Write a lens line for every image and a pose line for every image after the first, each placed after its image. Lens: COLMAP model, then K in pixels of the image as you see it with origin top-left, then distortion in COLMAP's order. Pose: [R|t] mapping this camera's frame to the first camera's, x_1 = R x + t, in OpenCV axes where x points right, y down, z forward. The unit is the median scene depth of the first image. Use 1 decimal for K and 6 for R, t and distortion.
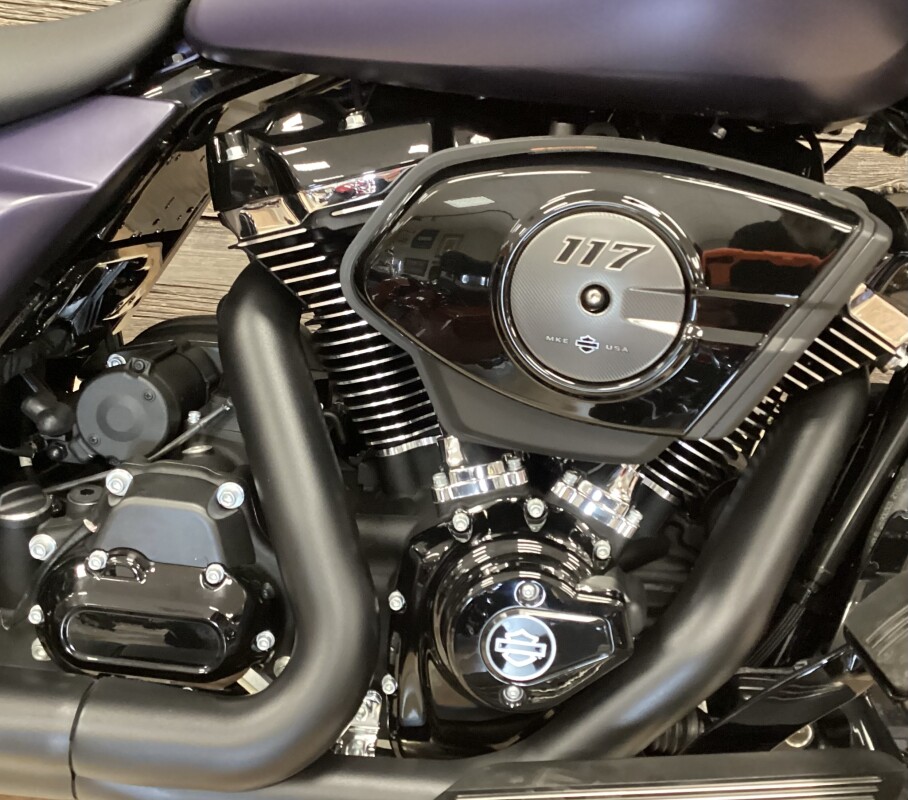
lens RADIAL K [[1029.3, 0, 455.8], [0, 1029.3, 399.4], [0, 0, 1]] dist [0.050860, 0.000000]
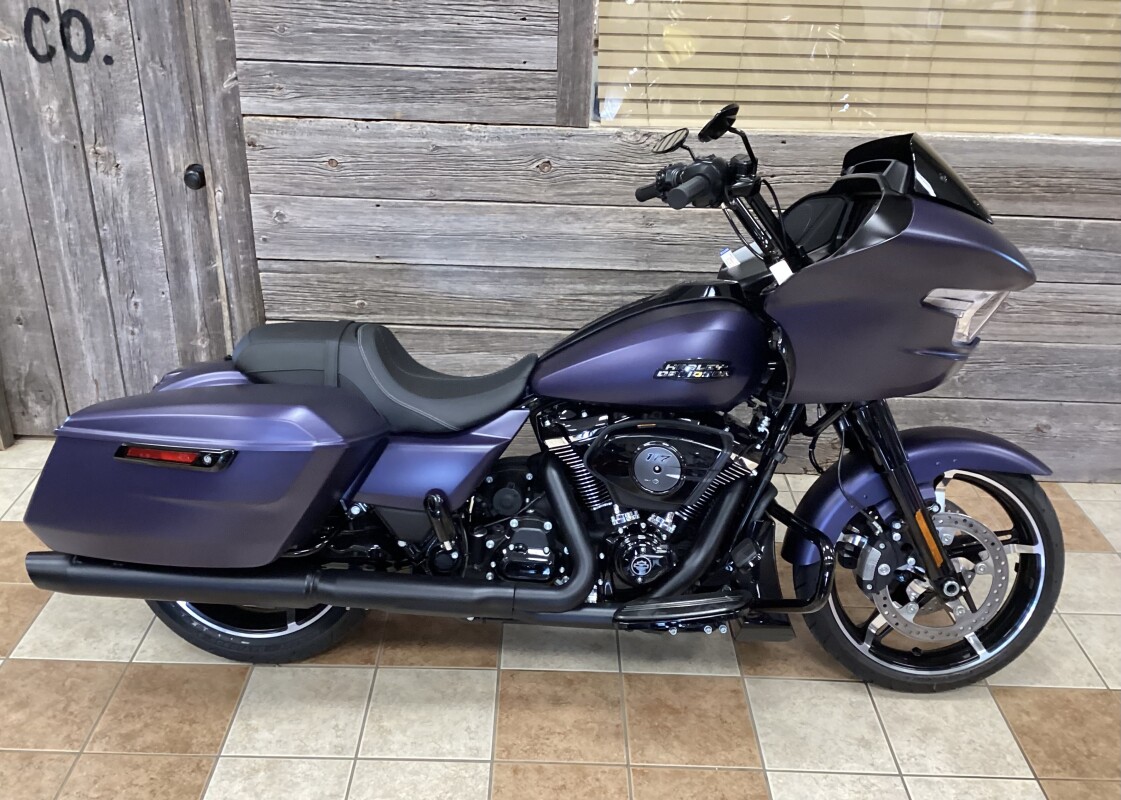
lens RADIAL K [[1040.2, 0, 557.9], [0, 1040.2, 401.3], [0, 0, 1]] dist [0.000540, 0.000000]
pose [[0.998877, -0.045038, 0.014681, -0.222006], [0.045100, 0.998975, -0.003880, -0.285671], [-0.014491, 0.004537, 0.999885, -2.282290]]
